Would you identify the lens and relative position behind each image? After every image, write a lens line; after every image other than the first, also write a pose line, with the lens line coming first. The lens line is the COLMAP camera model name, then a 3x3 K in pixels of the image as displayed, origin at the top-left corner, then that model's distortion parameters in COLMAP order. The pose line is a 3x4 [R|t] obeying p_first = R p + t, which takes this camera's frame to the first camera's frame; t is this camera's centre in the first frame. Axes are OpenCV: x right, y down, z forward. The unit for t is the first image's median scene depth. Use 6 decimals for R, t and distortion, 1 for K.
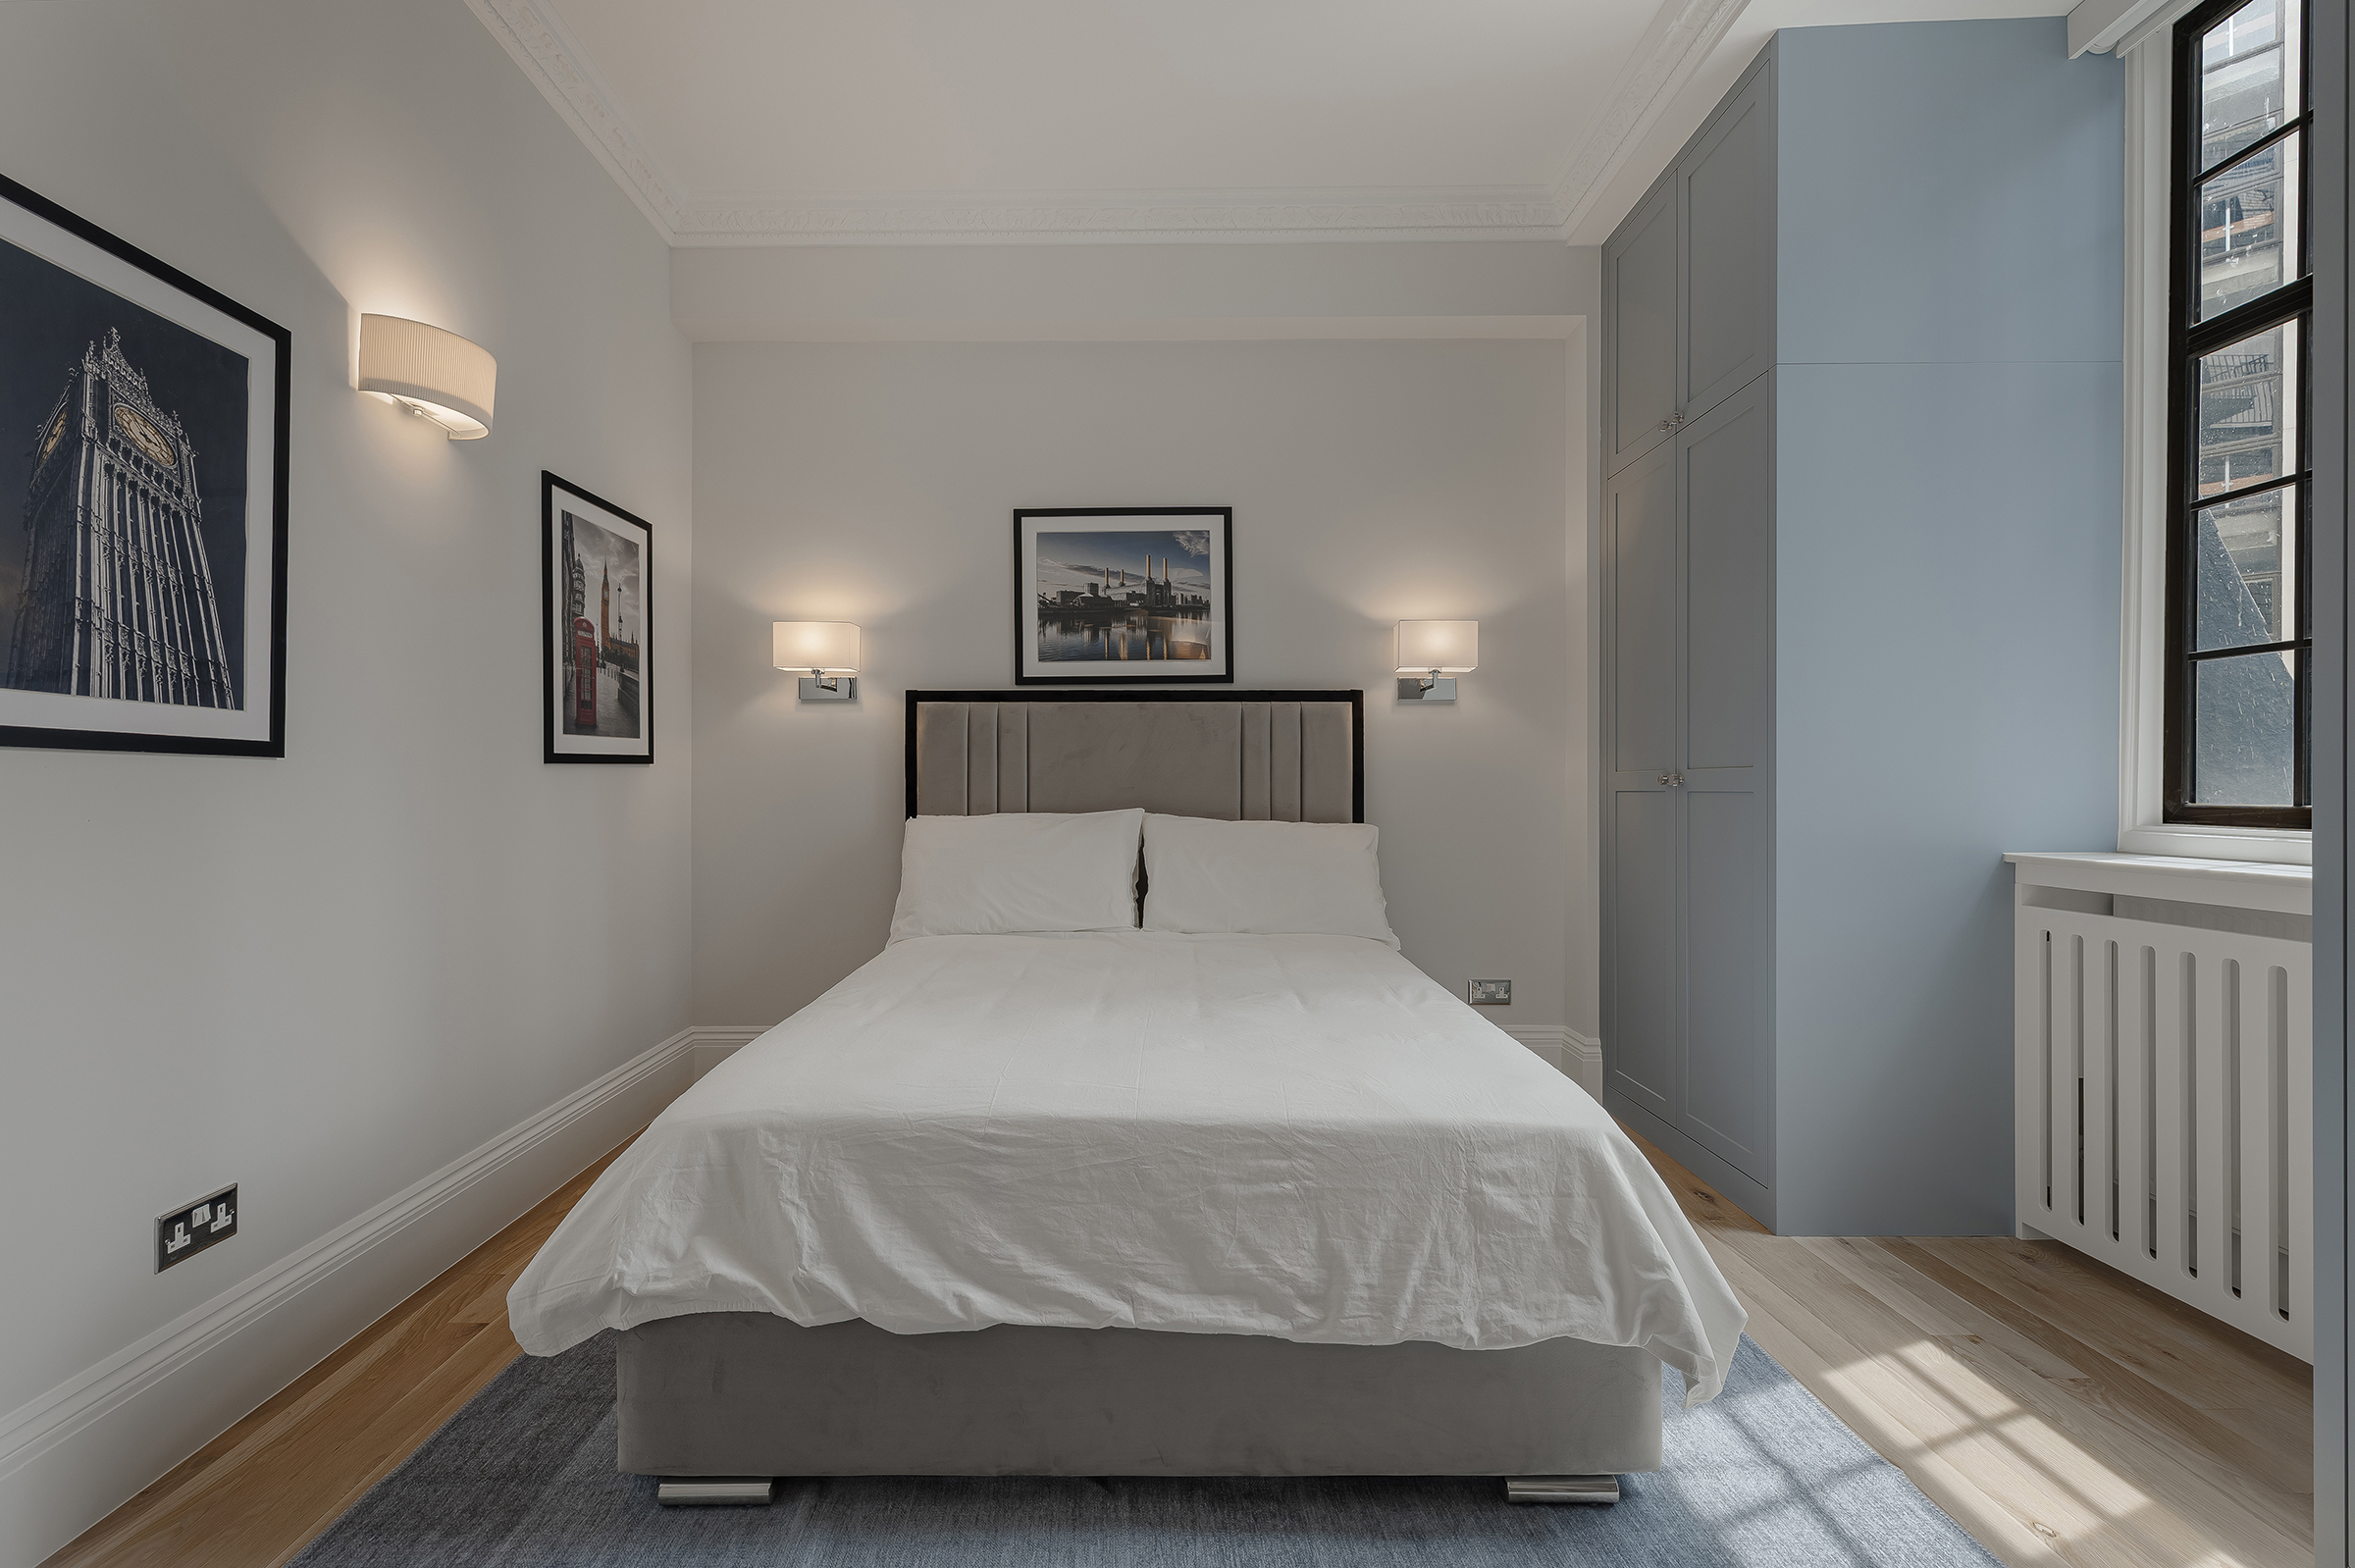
lens RADIAL K [[1052.7, 0, 1168.6], [0, 1052.7, 799.7], [0, 0, 1]] dist [0.010608, 0.000389]
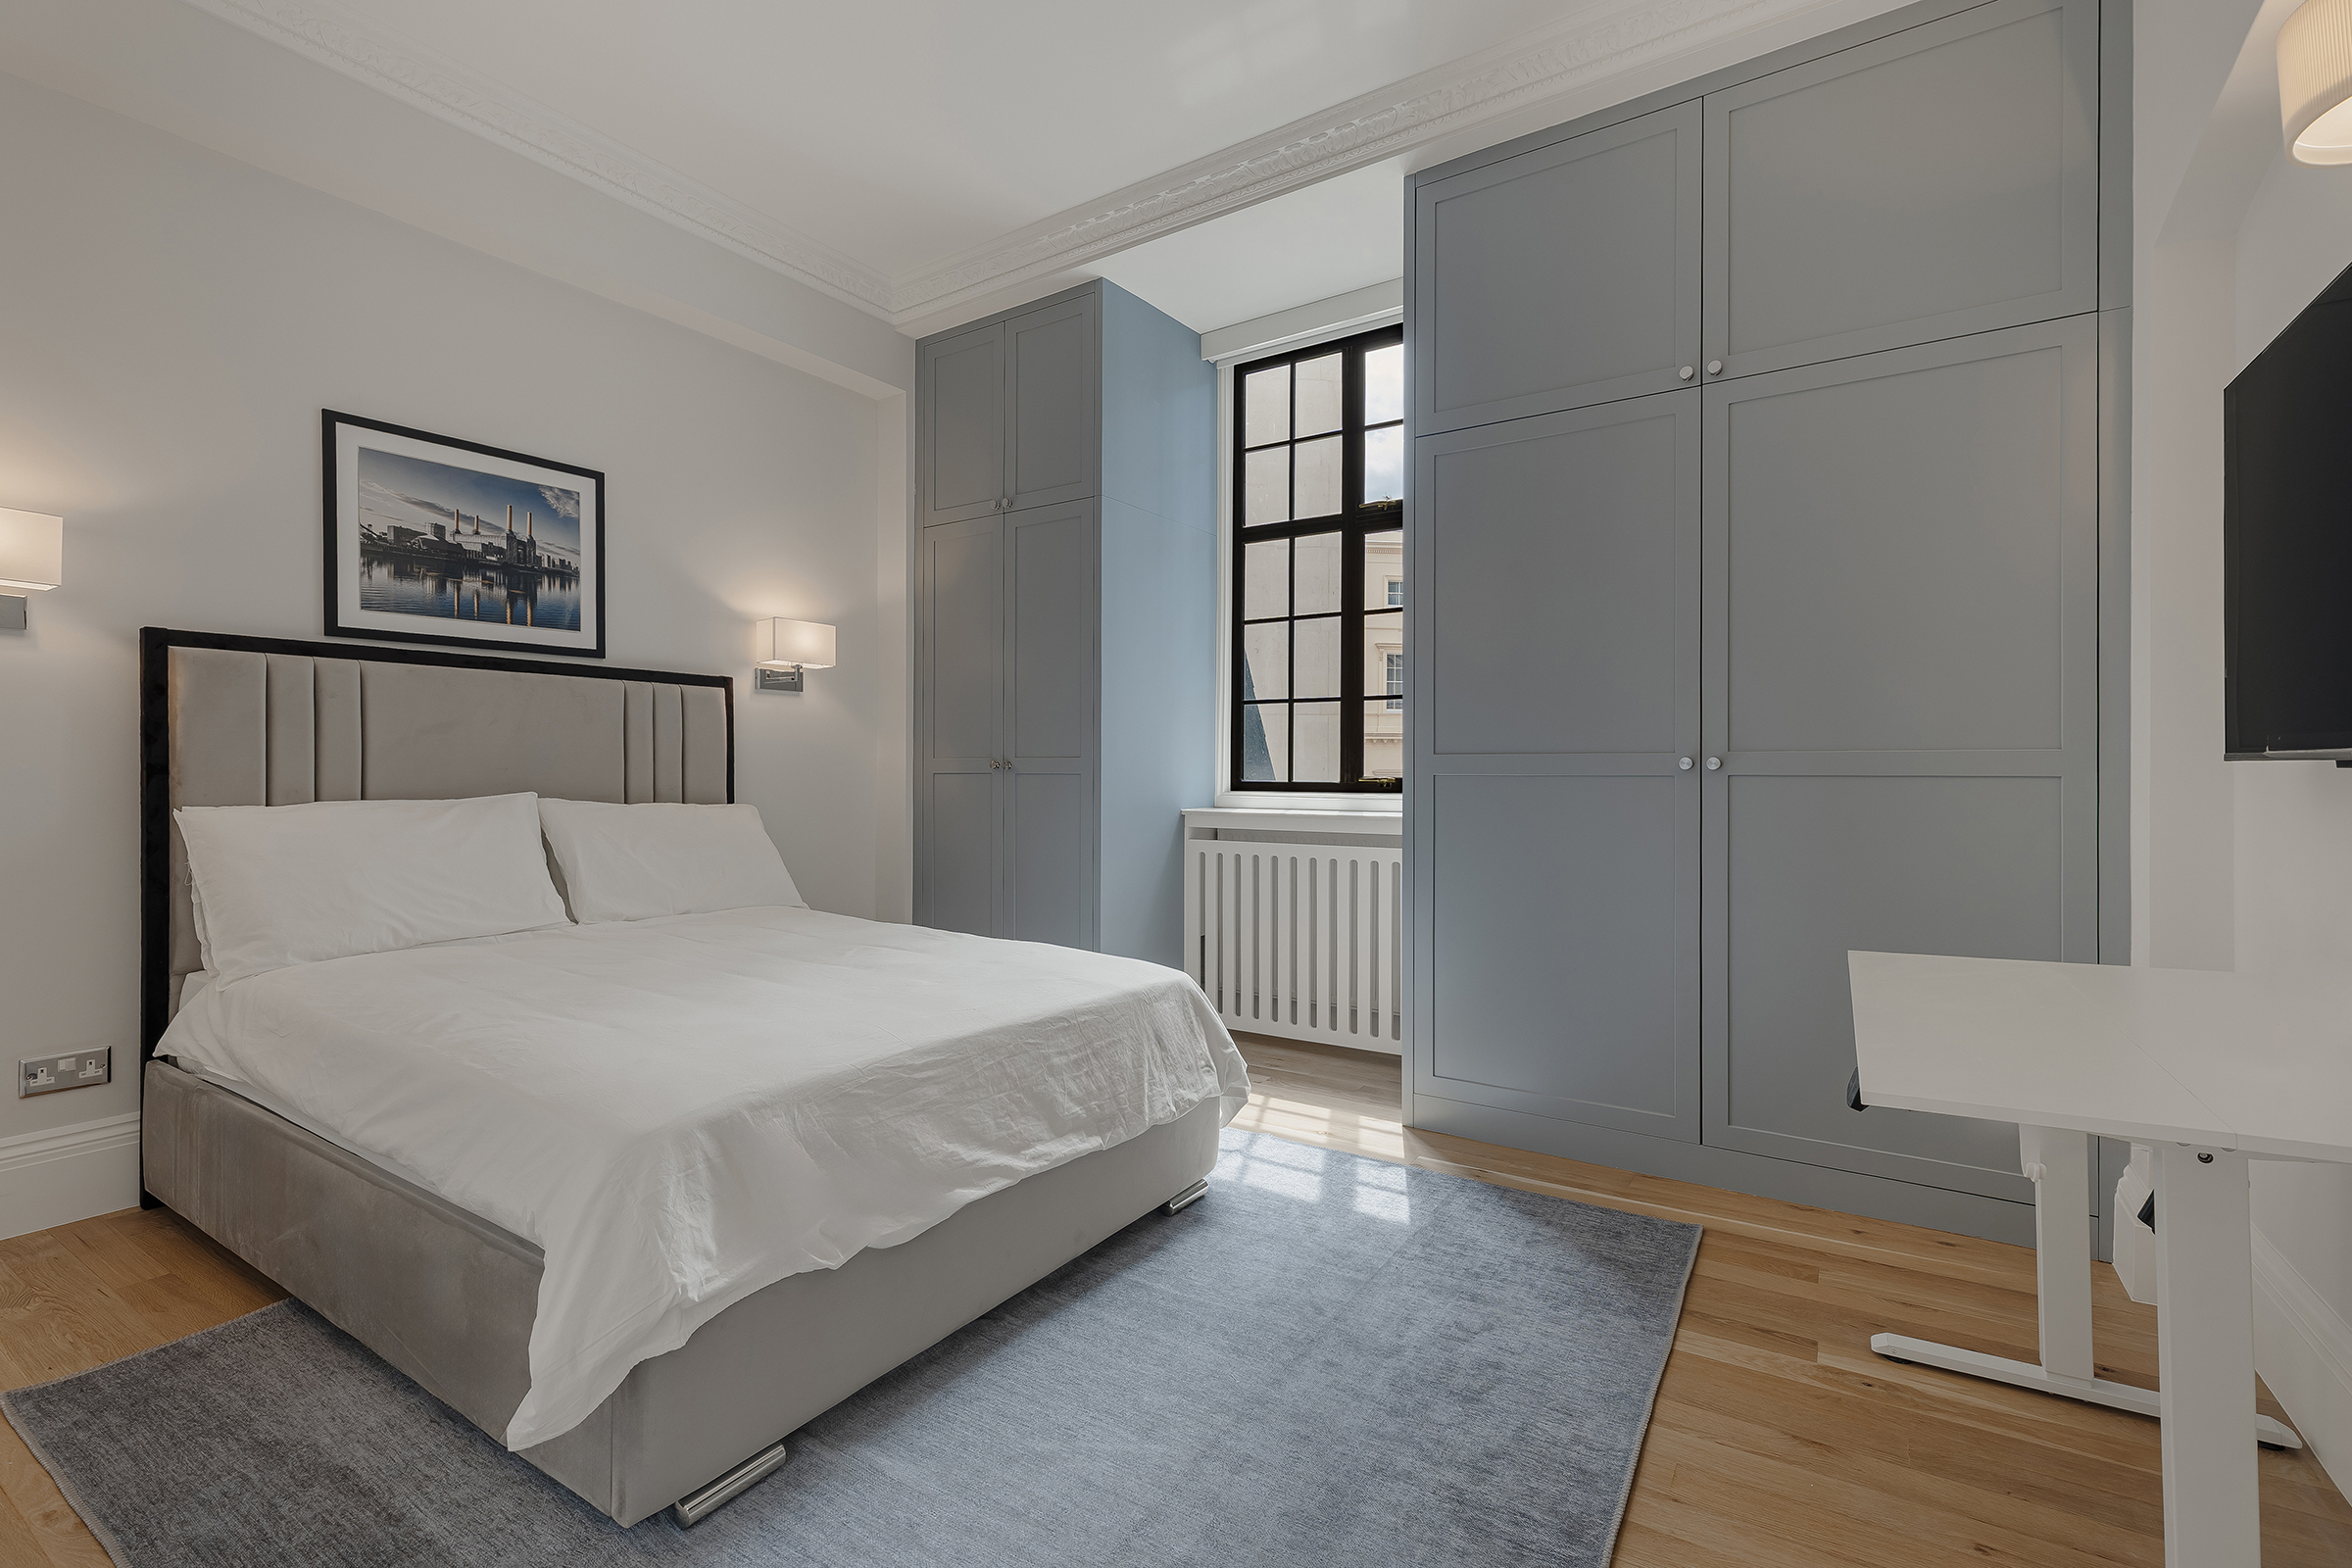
lens RADIAL K [[1044.2, 0, 1176.0], [0, 1044.2, 784.0], [0, 0, 1]] dist [0.011689, 0.000065]
pose [[0.551655, -0.007768, 0.834036, -0.450673], [0.006229, 0.999967, 0.005193, 0.000071], [-0.834049, 0.002330, 0.551686, 0.051679]]
